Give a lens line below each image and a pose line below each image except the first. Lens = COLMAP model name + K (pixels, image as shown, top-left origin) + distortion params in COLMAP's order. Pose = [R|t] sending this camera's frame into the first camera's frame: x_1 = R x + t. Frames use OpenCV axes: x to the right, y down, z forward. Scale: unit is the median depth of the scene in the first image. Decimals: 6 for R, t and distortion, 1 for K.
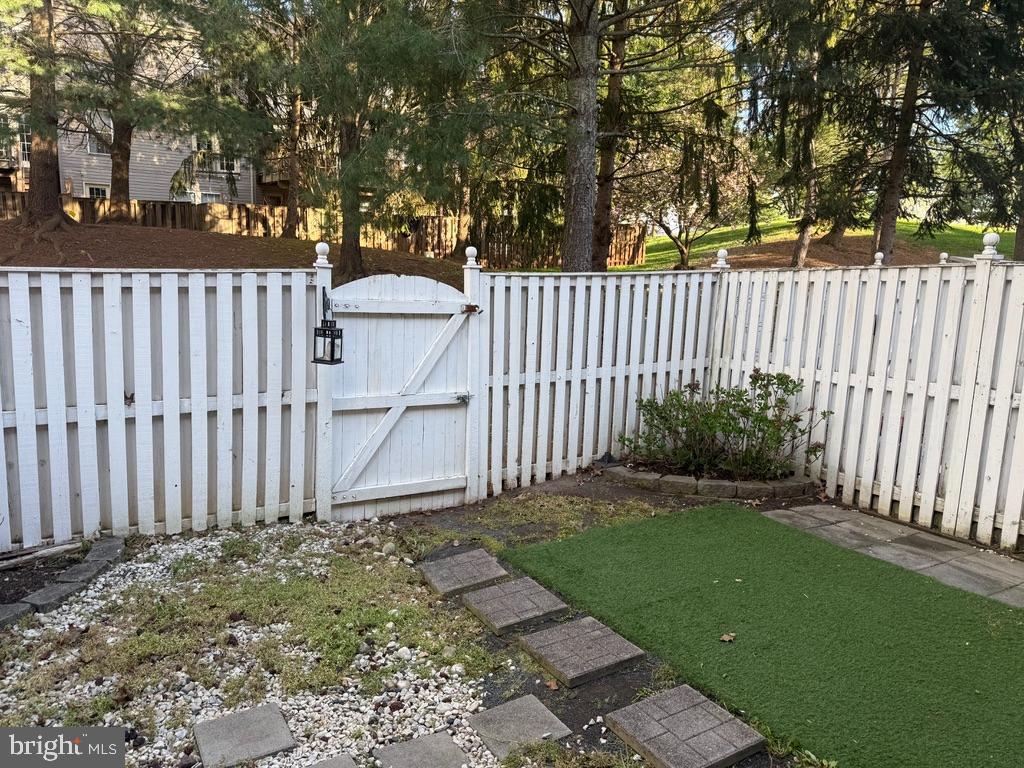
lens RADIAL K [[716.3, 0, 512.0], [0, 716.3, 384.0], [0, 0, 1]] dist [0.130307, -0.183315]
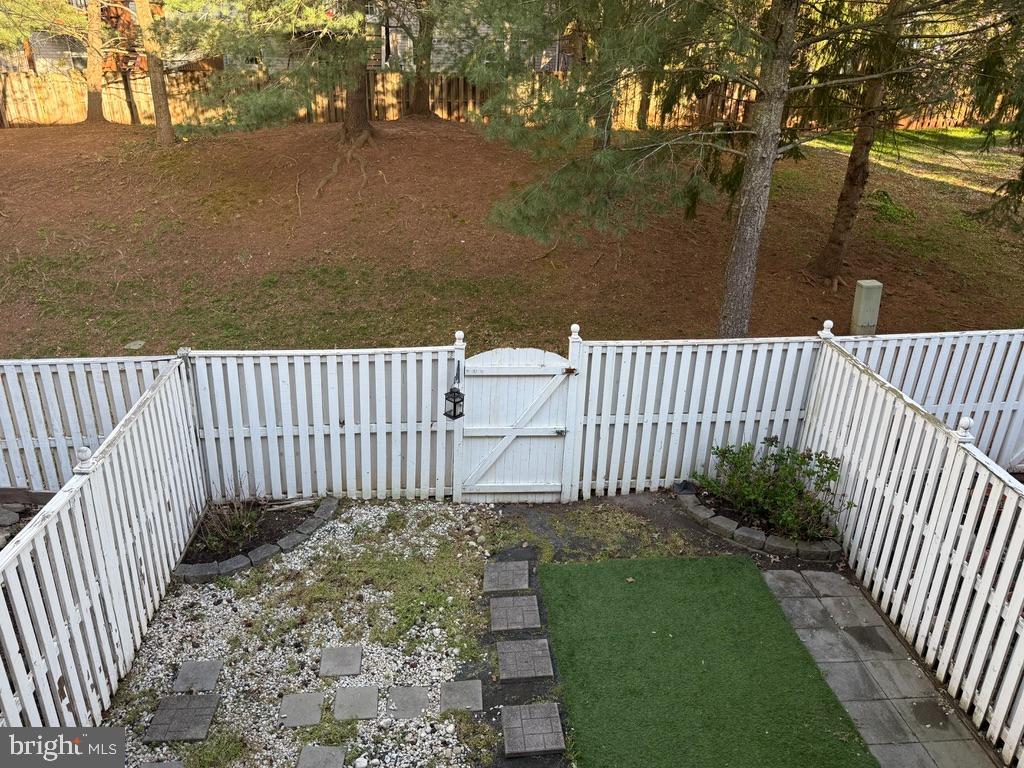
lens RADIAL K [[771.9, 0, 512.0], [0, 771.9, 384.0], [0, 0, 1]] dist [0.158620, -0.231012]
pose [[0.908241, 0.164396, -0.384801, 0.457285], [-0.068045, 0.965378, 0.251825, -0.497867], [0.412877, -0.202534, 0.887982, -0.362373]]
